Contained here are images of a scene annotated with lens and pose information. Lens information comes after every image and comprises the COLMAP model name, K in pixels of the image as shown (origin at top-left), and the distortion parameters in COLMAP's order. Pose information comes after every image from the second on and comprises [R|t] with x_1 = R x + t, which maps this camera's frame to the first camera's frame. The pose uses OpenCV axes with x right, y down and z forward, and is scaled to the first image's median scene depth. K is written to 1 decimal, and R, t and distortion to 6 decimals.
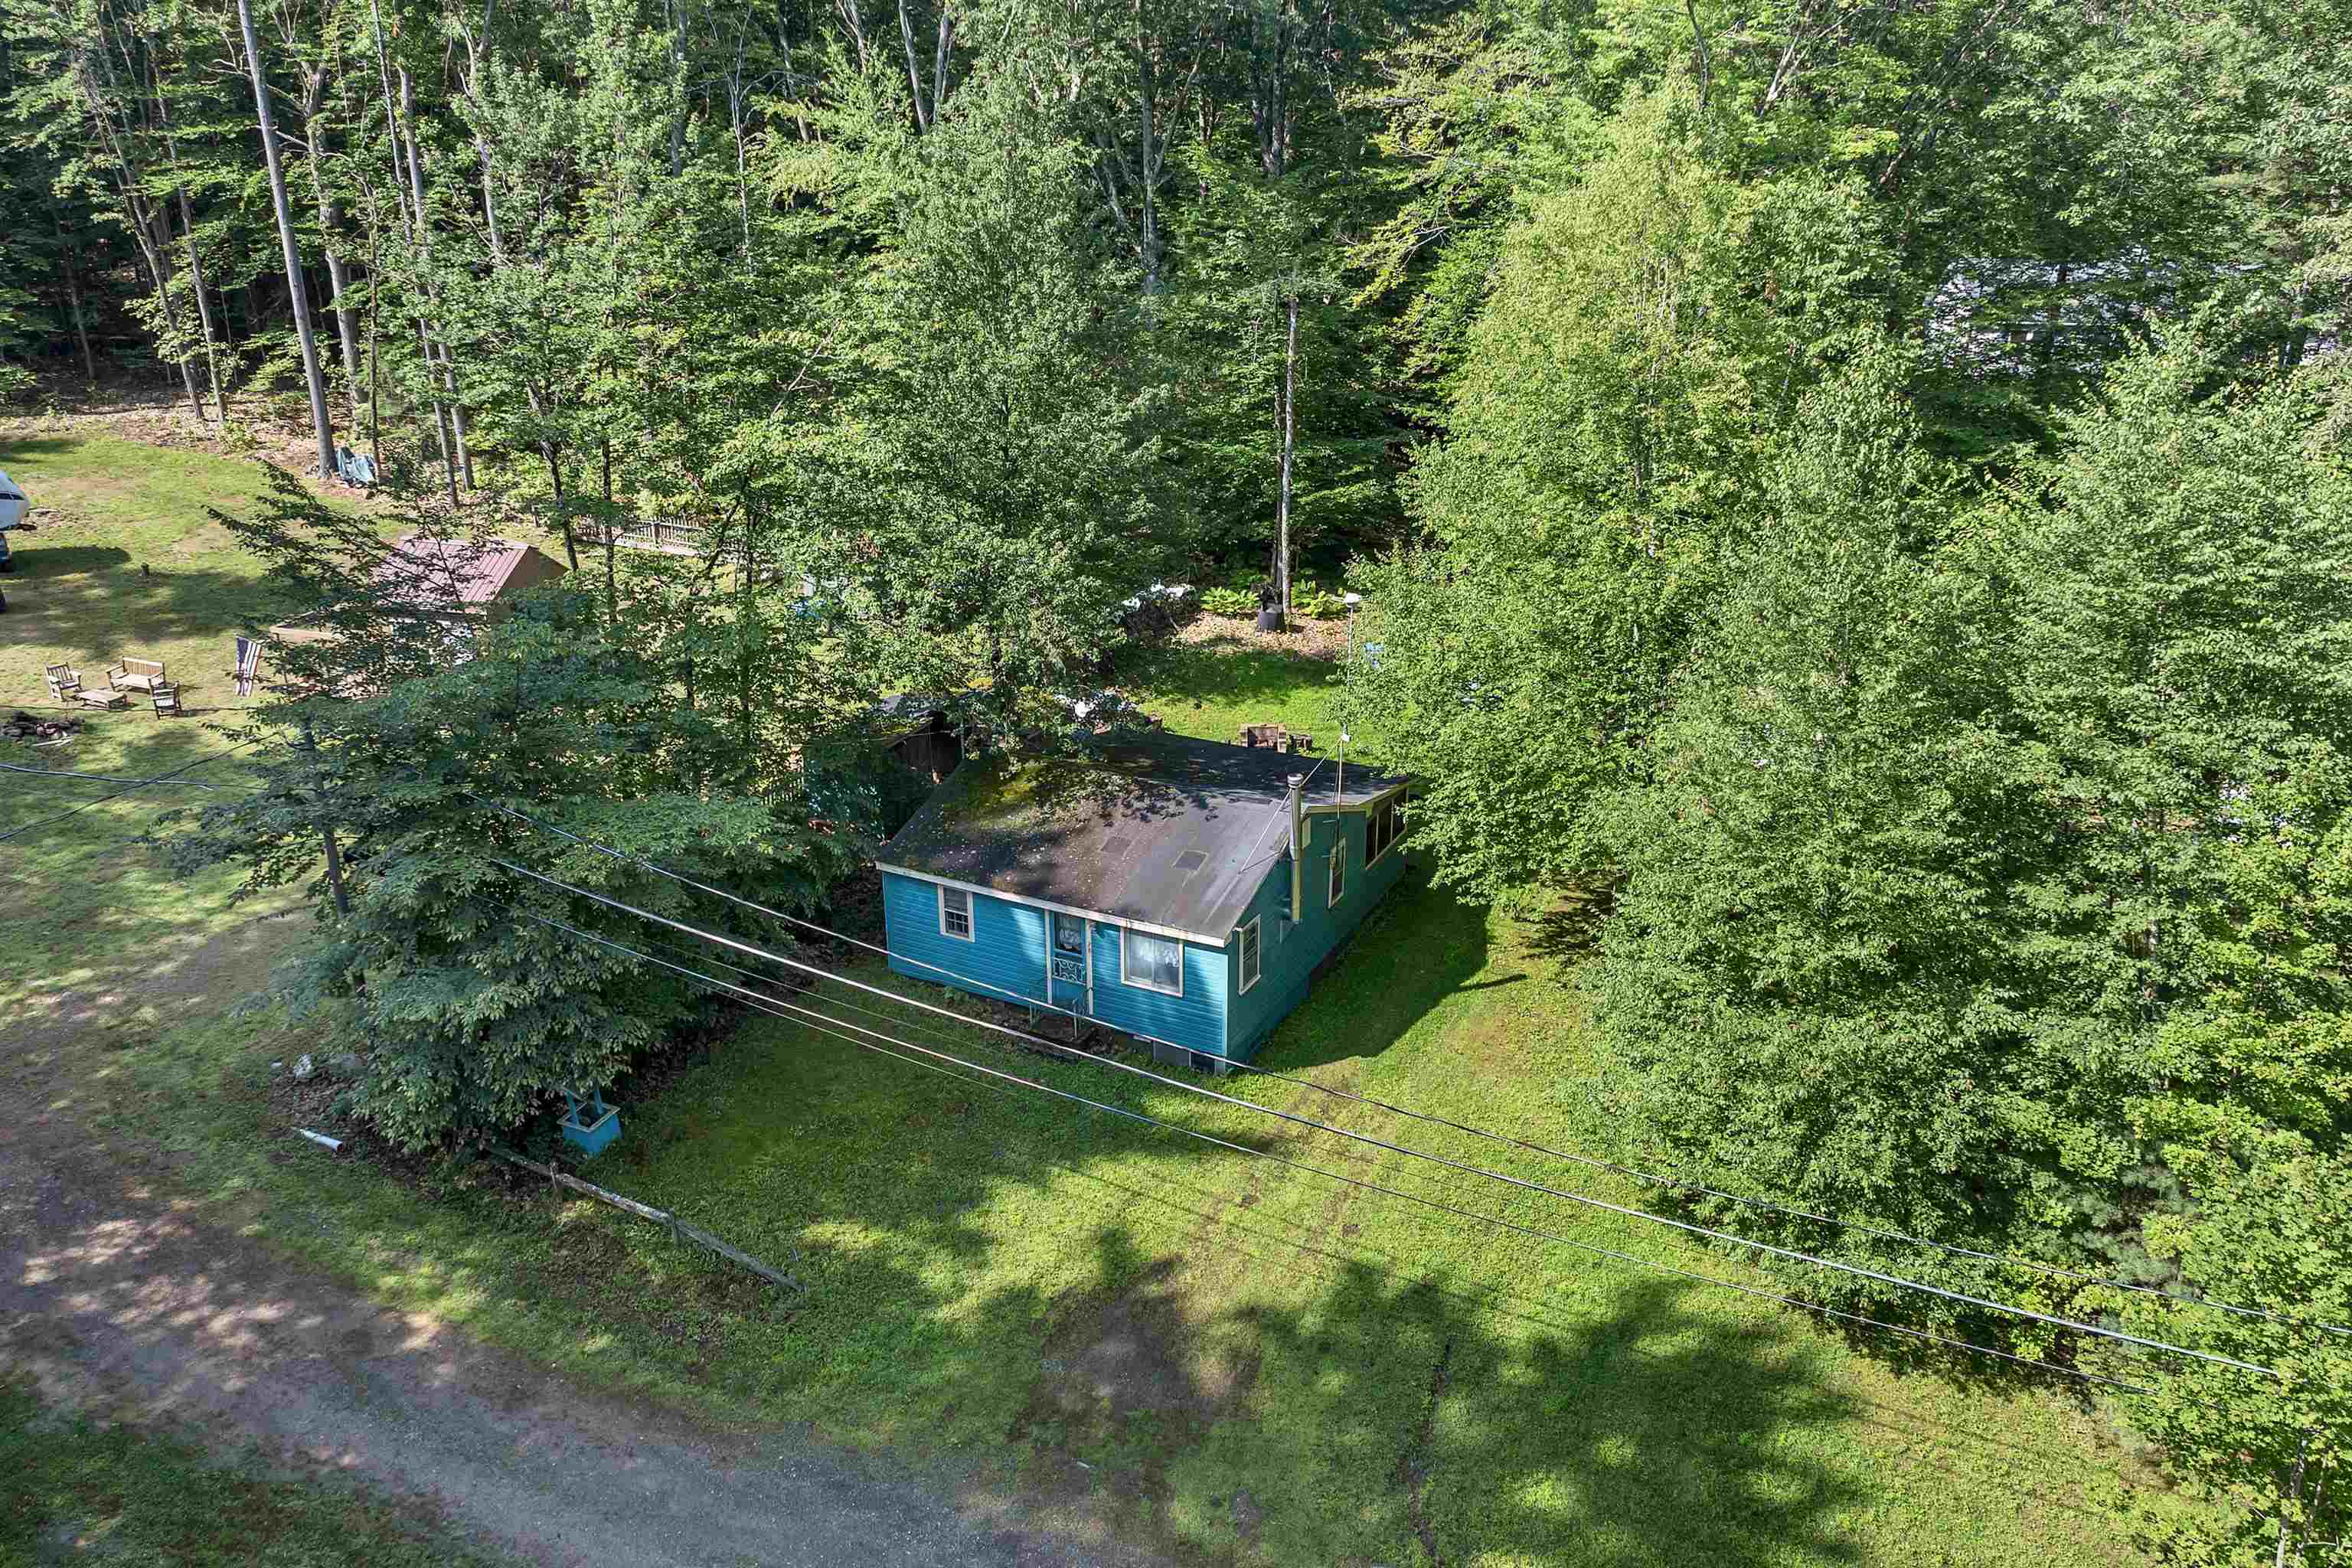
lens RADIAL K [[1684.5, 0, 1176.9], [0, 1684.5, 781.4], [0, 0, 1]] dist [-0.006057, 0.001813]
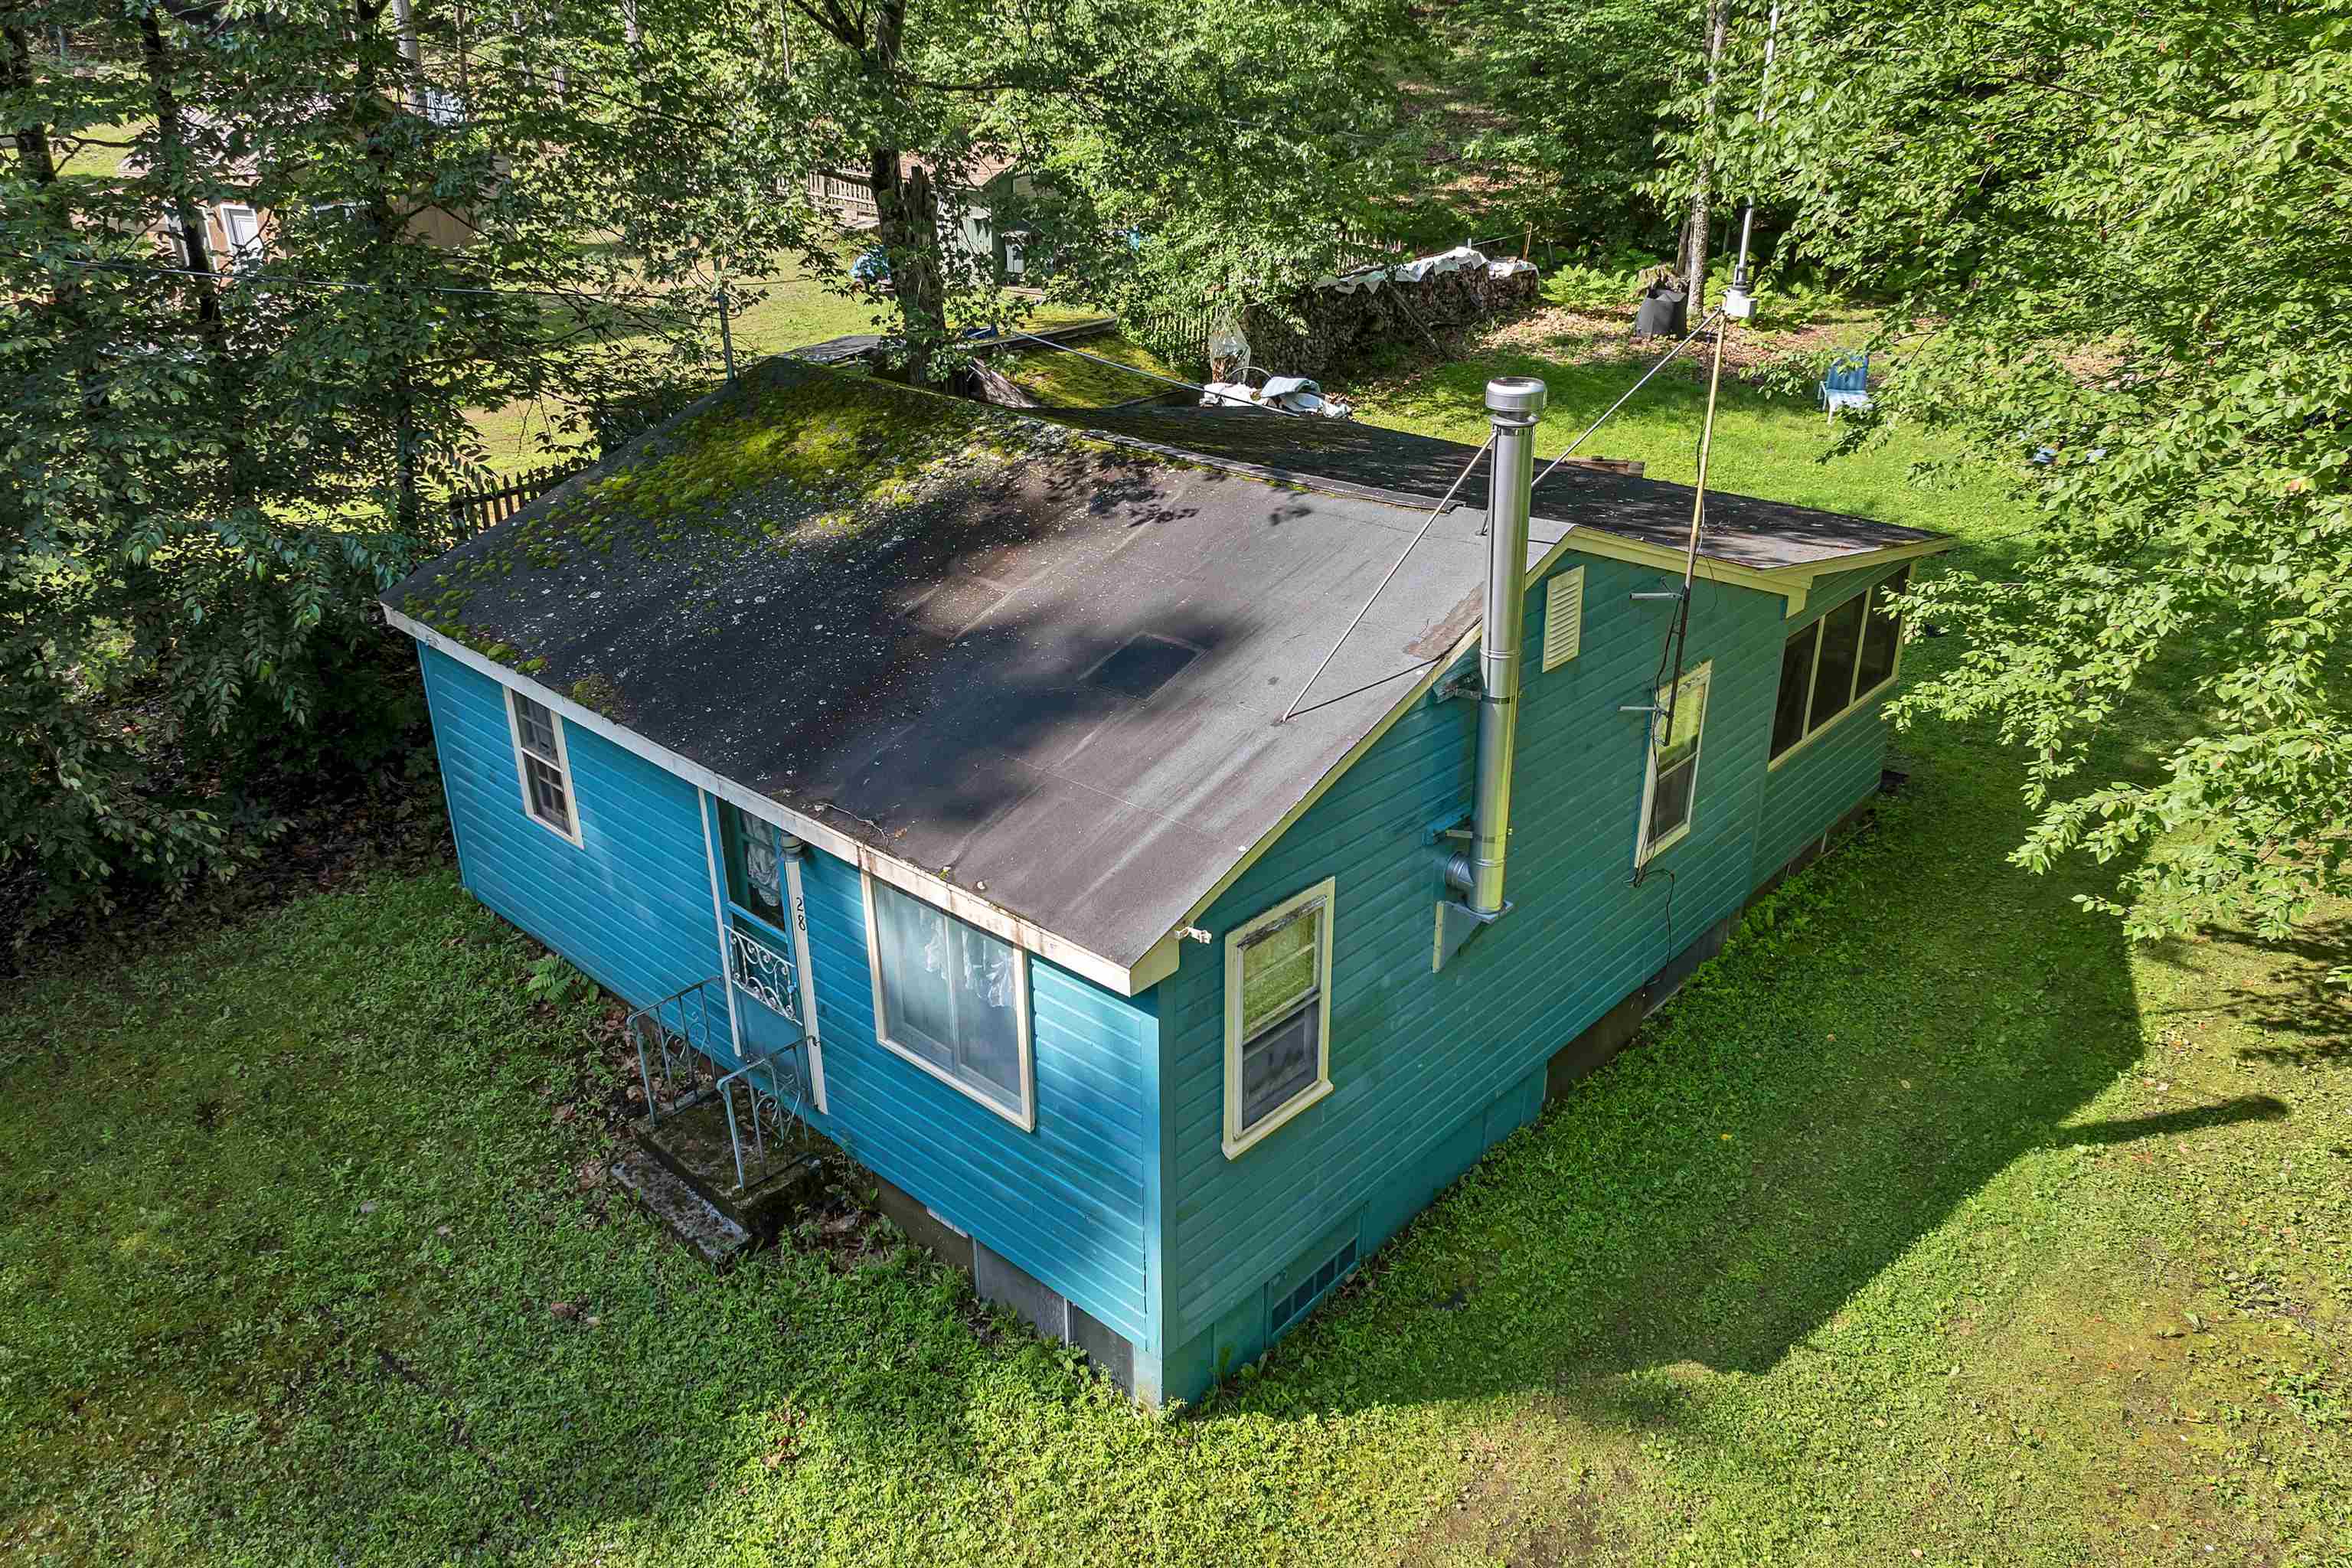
lens RADIAL K [[1684.5, 0, 1173.6], [0, 1684.5, 789.2], [0, 0, 1]] dist [-0.006057, 0.001813]
pose [[0.964991, 0.109202, -0.238470, 0.080091], [-0.089785, 0.991809, 0.090853, 0.037922], [0.246438, -0.066261, 0.966891, 0.662443]]
